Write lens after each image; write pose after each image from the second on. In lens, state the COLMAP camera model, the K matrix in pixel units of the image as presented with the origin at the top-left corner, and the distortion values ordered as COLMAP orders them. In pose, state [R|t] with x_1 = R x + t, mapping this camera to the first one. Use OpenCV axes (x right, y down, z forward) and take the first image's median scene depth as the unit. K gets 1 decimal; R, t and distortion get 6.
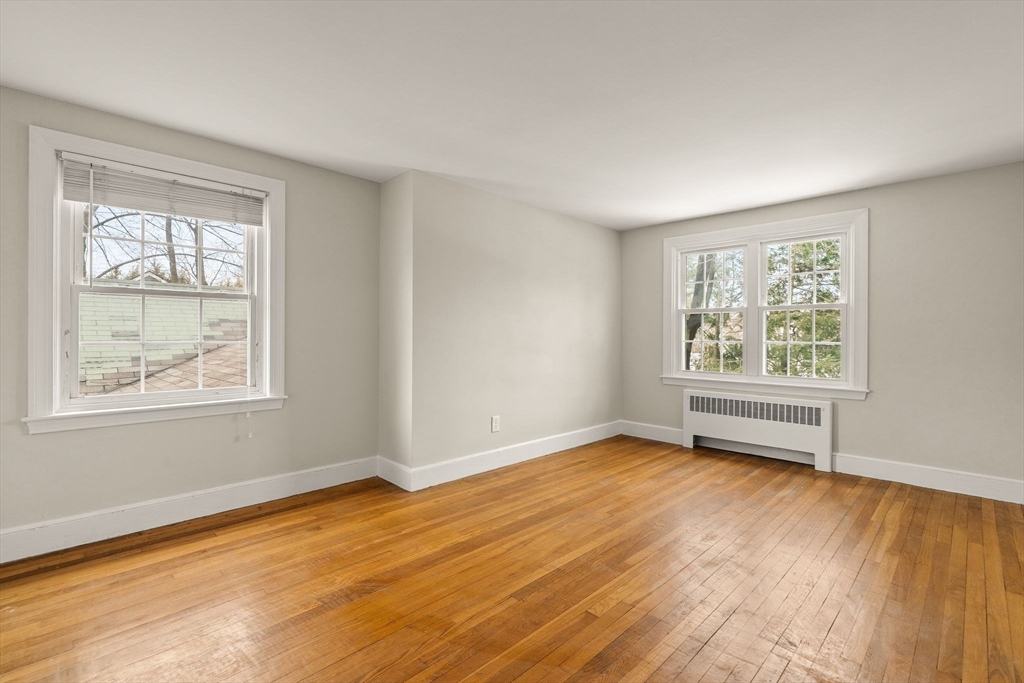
lens RADIAL K [[459.4, 0, 512.9], [0, 459.4, 330.6], [0, 0, 1]] dist [-0.001908, -0.000129]
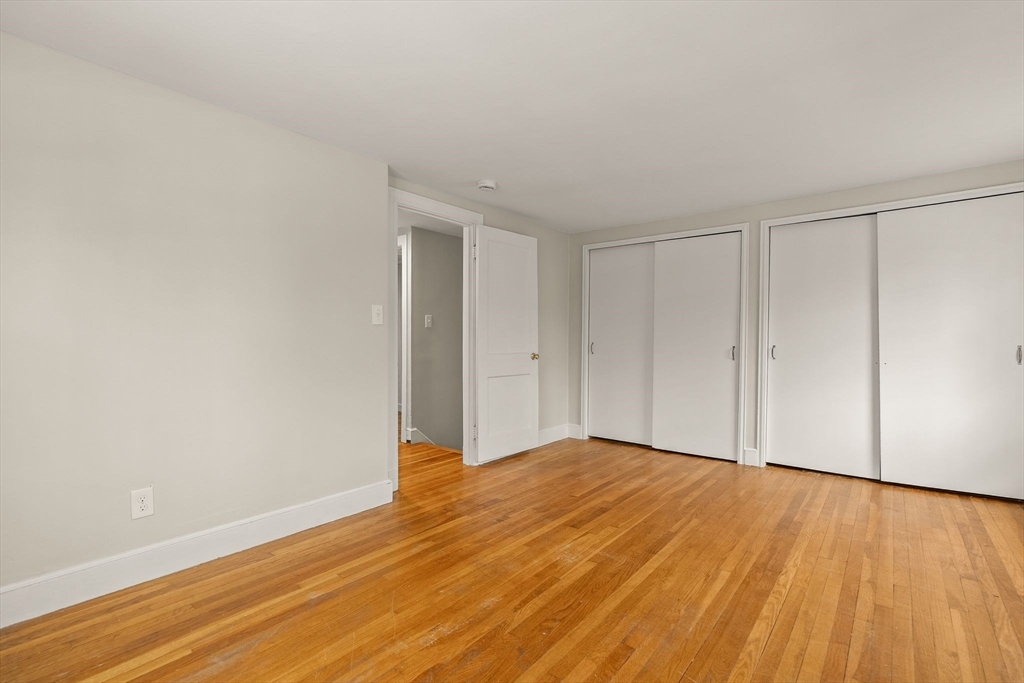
lens RADIAL K [[478.2, 0, 512.0], [0, 478.2, 341.5], [0, 0, 1]] dist [-0.000869, 0.000123]
pose [[-0.993125, -0.003275, -0.117012, 0.447515], [-0.003440, 0.999993, 0.001211, 0.014420], [0.117007, 0.001606, -0.993130, 1.643491]]
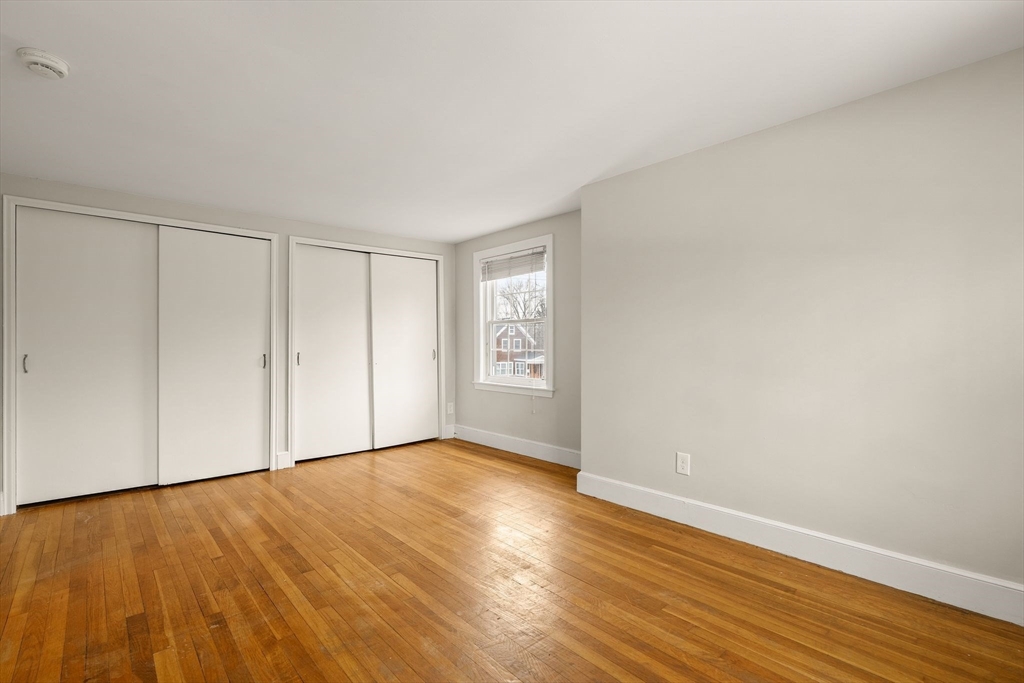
lens RADIAL K [[465.9, 0, 514.0], [0, 465.9, 337.7], [0, 0, 1]] dist [-0.002521, 0.000409]
pose [[-0.040926, -0.016569, -0.999025, 1.016778], [0.011783, 0.999785, -0.017064, 0.012491], [0.999093, -0.012470, -0.040722, 1.056442]]
